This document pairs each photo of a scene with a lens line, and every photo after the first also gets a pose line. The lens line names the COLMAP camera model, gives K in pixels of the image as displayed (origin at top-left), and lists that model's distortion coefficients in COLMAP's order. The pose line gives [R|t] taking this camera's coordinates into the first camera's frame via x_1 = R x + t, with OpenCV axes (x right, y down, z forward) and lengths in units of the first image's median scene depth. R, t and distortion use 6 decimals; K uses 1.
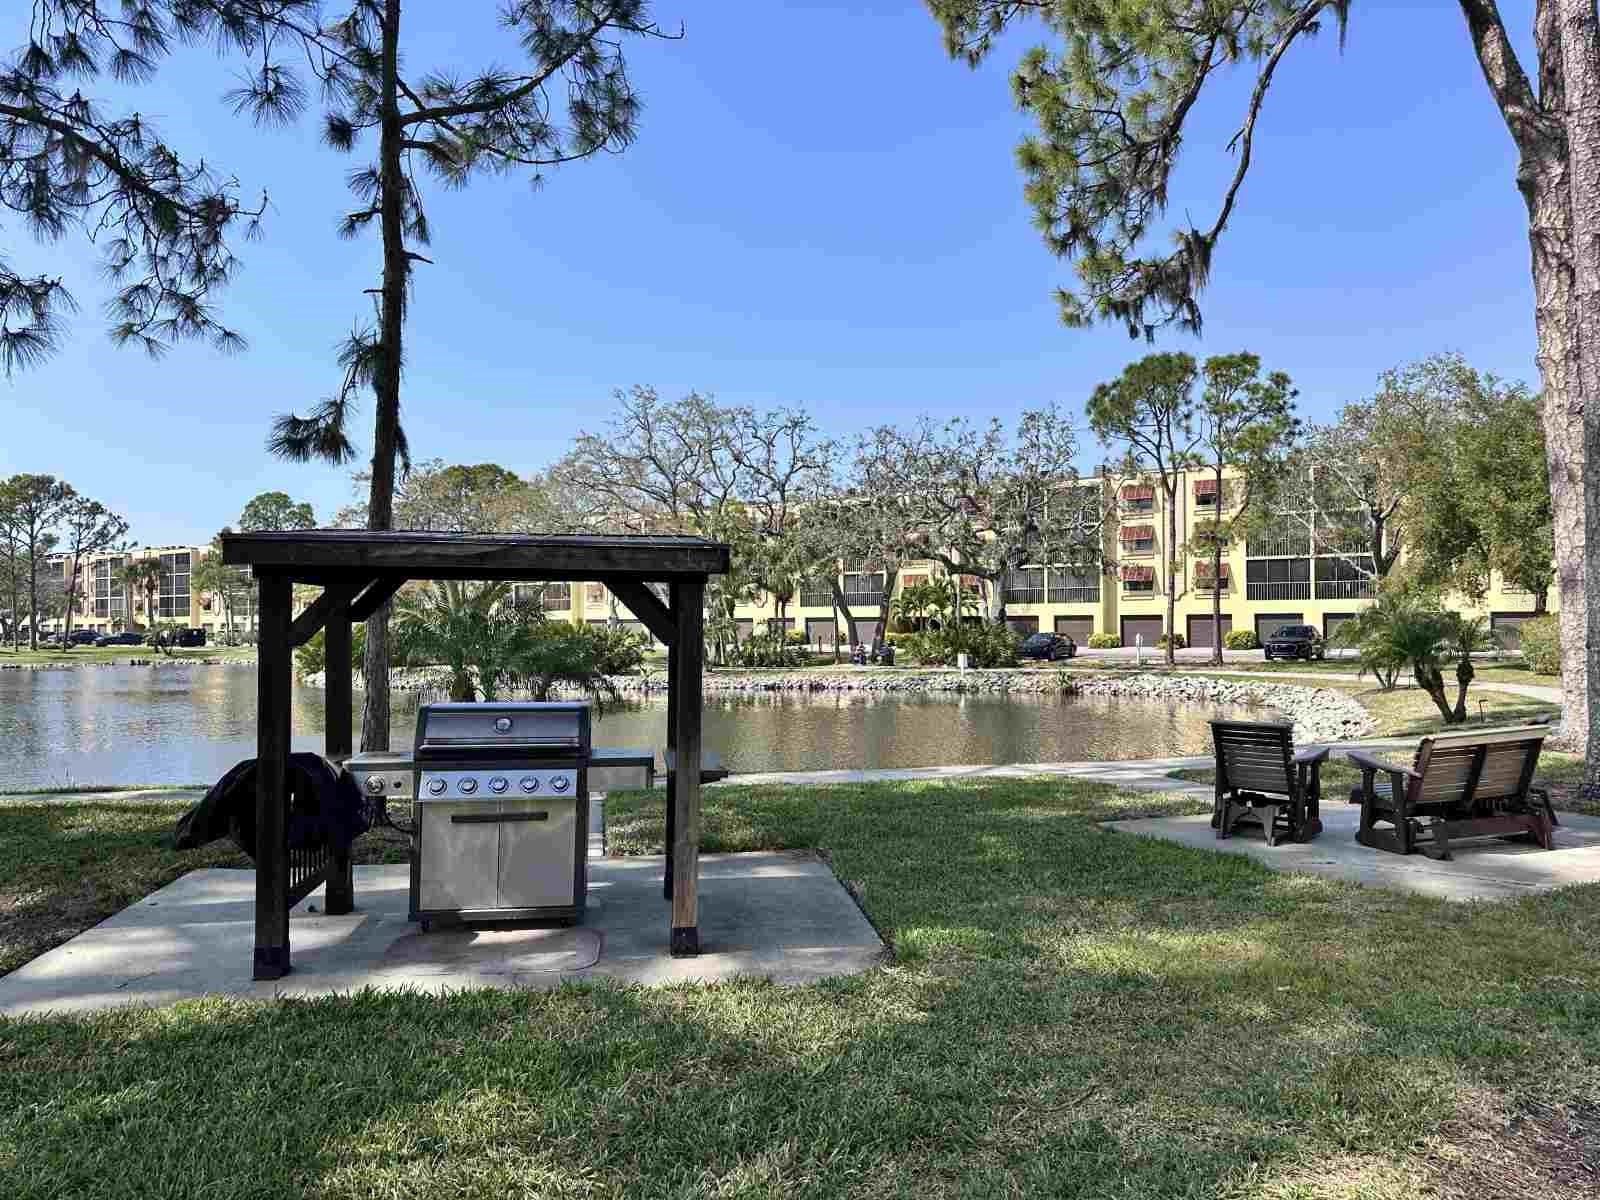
lens RADIAL K [[1094.6, 0, 805.1], [0, 1094.6, 628.3], [0, 0, 1]] dist [0.103161, -0.133260]
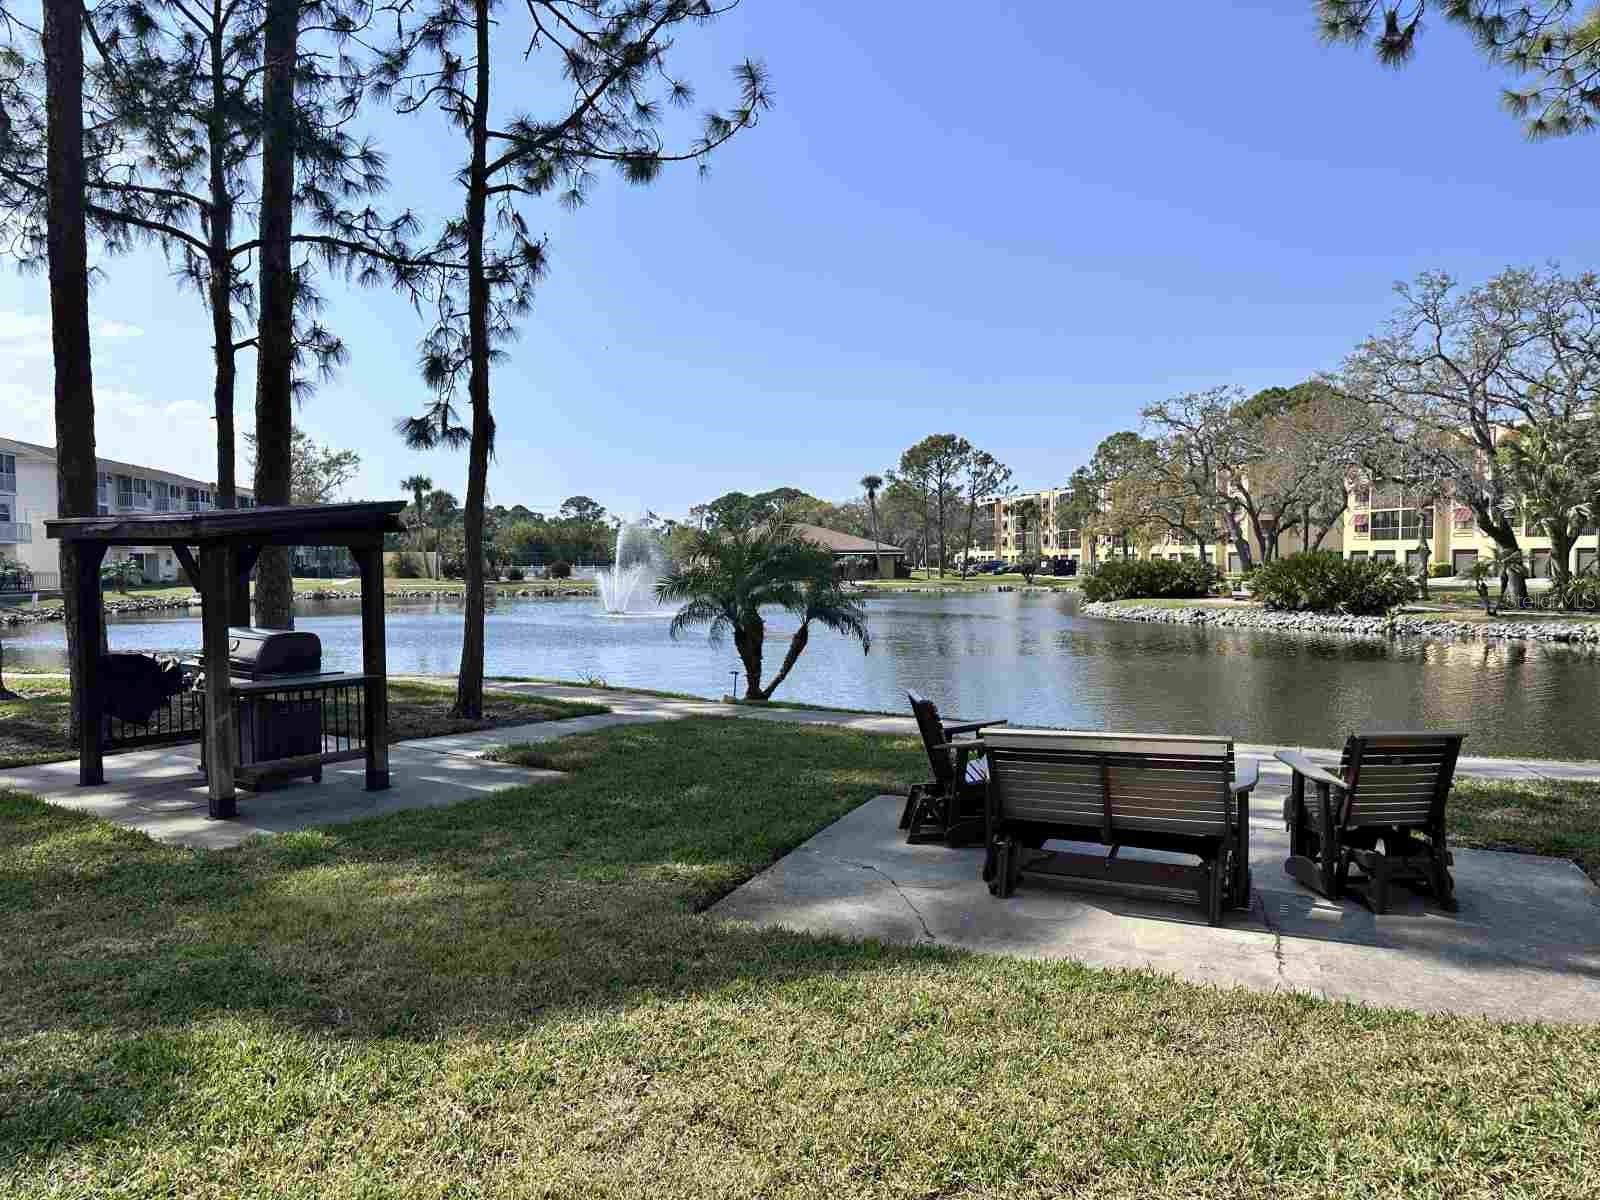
lens RADIAL K [[1094.6, 0, 805.1], [0, 1094.6, 628.3], [0, 0, 1]] dist [0.103161, -0.133260]
pose [[0.698928, 0.047300, -0.713627, 0.877239], [-0.001833, 0.997926, 0.064349, -0.018711], [0.715190, -0.043667, 0.697565, 0.354016]]
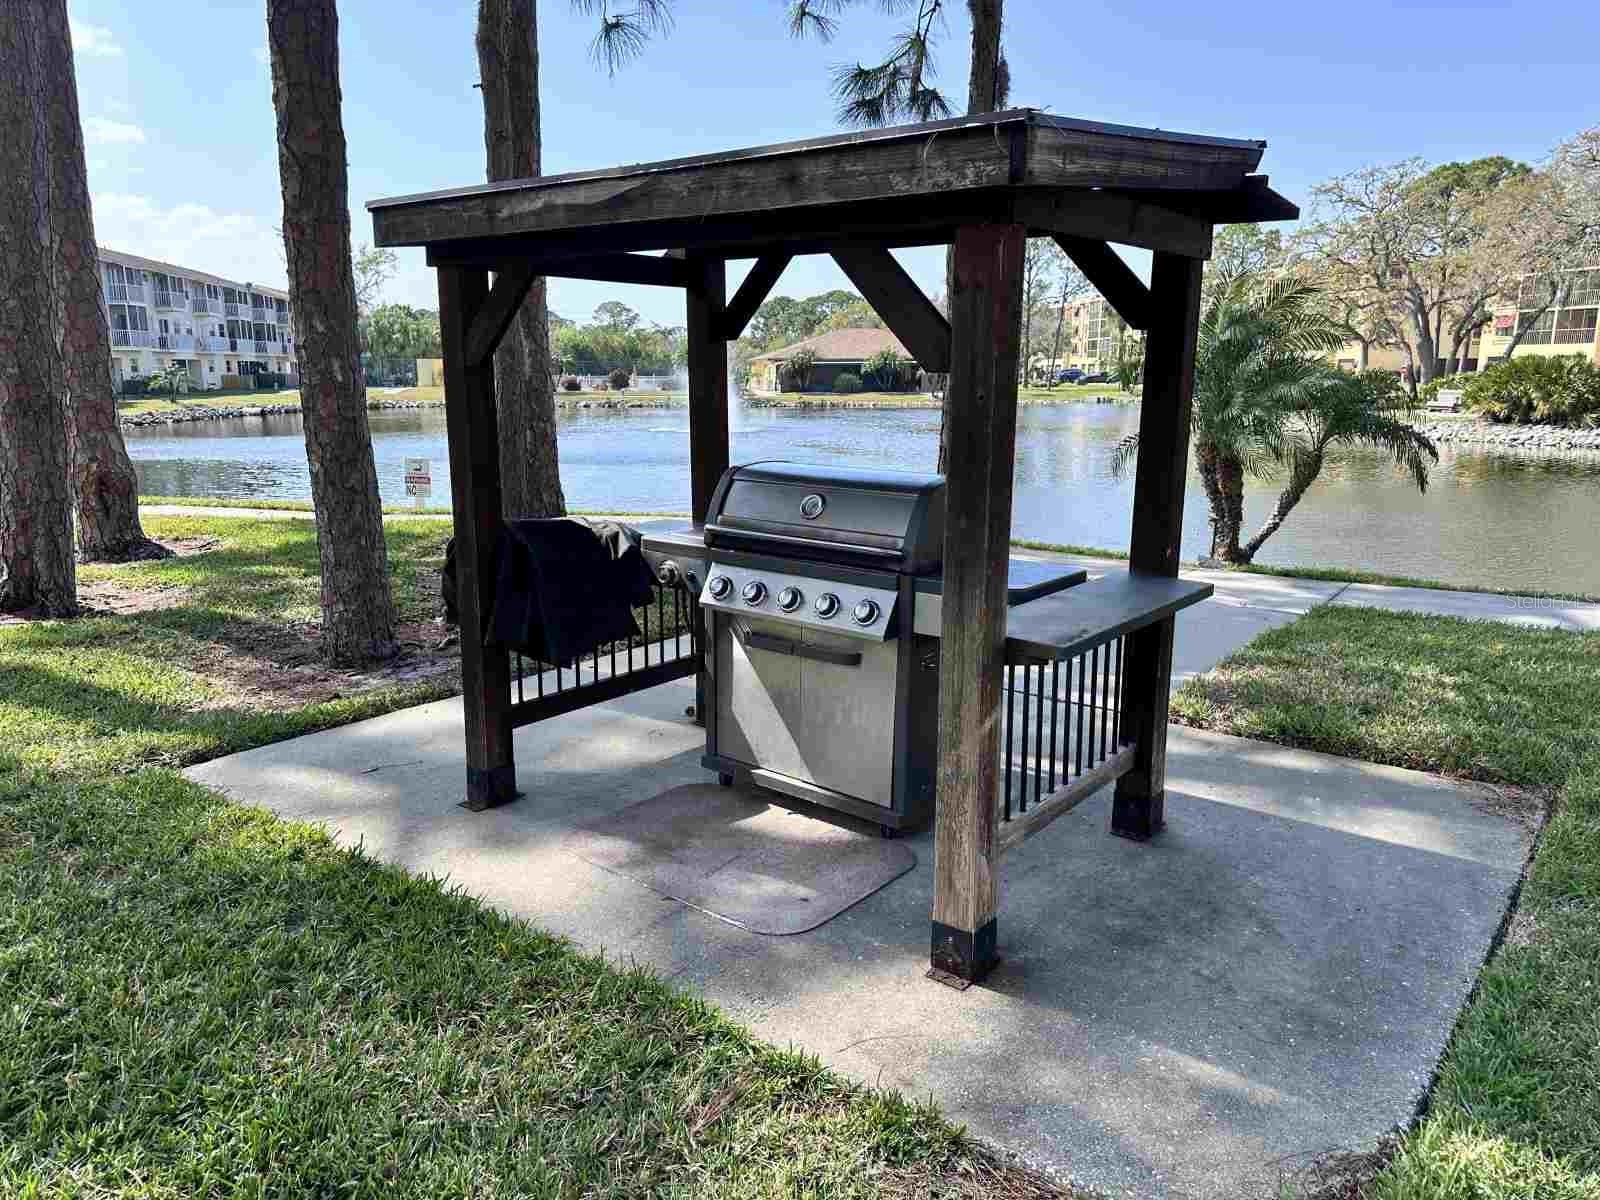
lens RADIAL K [[1094.6, 0, 805.1], [0, 1094.6, 628.3], [0, 0, 1]] dist [0.103161, -0.133260]
pose [[0.678164, 0.170155, -0.714941, 0.120239], [-0.002458, 0.973347, 0.229323, 0.008937], [0.734906, -0.153762, 0.660507, 0.387600]]
